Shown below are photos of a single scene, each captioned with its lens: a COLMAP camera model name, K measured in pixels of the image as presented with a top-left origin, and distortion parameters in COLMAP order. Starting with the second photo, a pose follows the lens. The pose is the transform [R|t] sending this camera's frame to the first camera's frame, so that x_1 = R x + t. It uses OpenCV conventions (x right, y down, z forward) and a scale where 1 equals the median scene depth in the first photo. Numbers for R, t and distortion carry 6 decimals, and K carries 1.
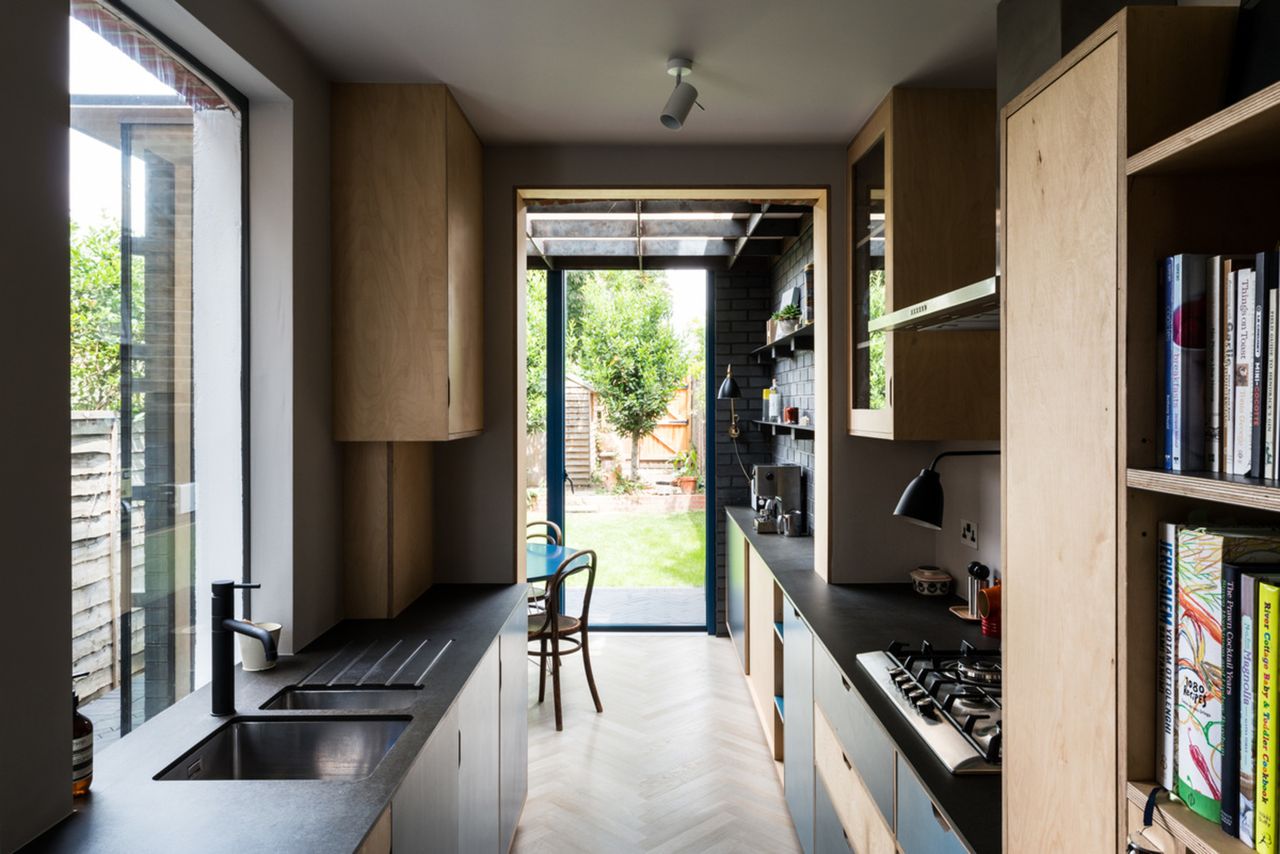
lens RADIAL K [[870.6, 0, 641.3], [0, 870.6, 420.8], [0, 0, 1]] dist [0.001304, -0.000905]
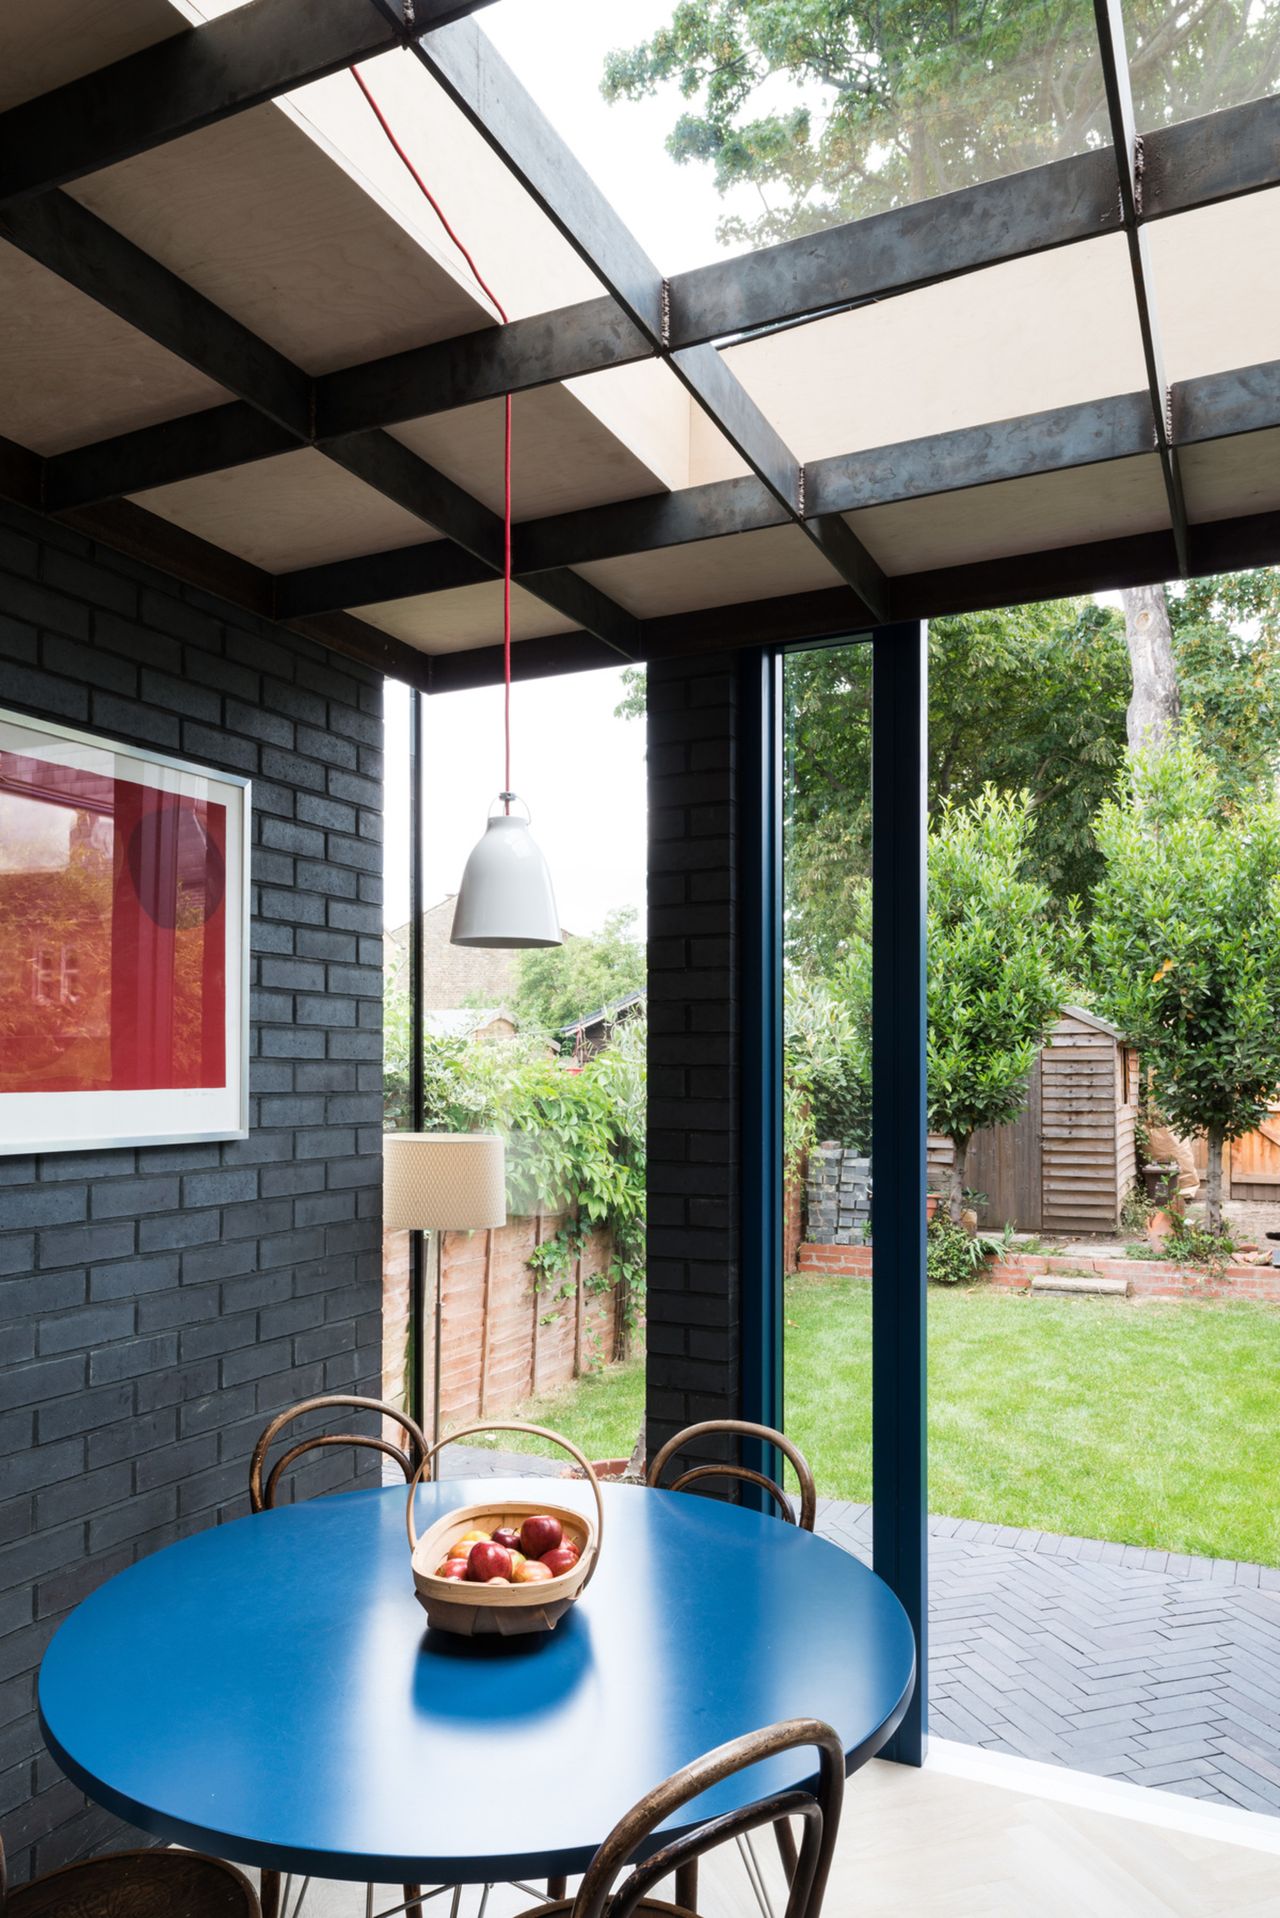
lens RADIAL K [[1304.6, 0, 625.1], [0, 1304.6, 1067.3], [0, 0, 1]] dist [0.001304, -0.000905]
pose [[0.902660, -0.001941, -0.430351, 0.008466], [-0.009340, 0.999666, -0.024099, 0.001211], [0.430254, 0.025773, 0.902340, 0.247373]]
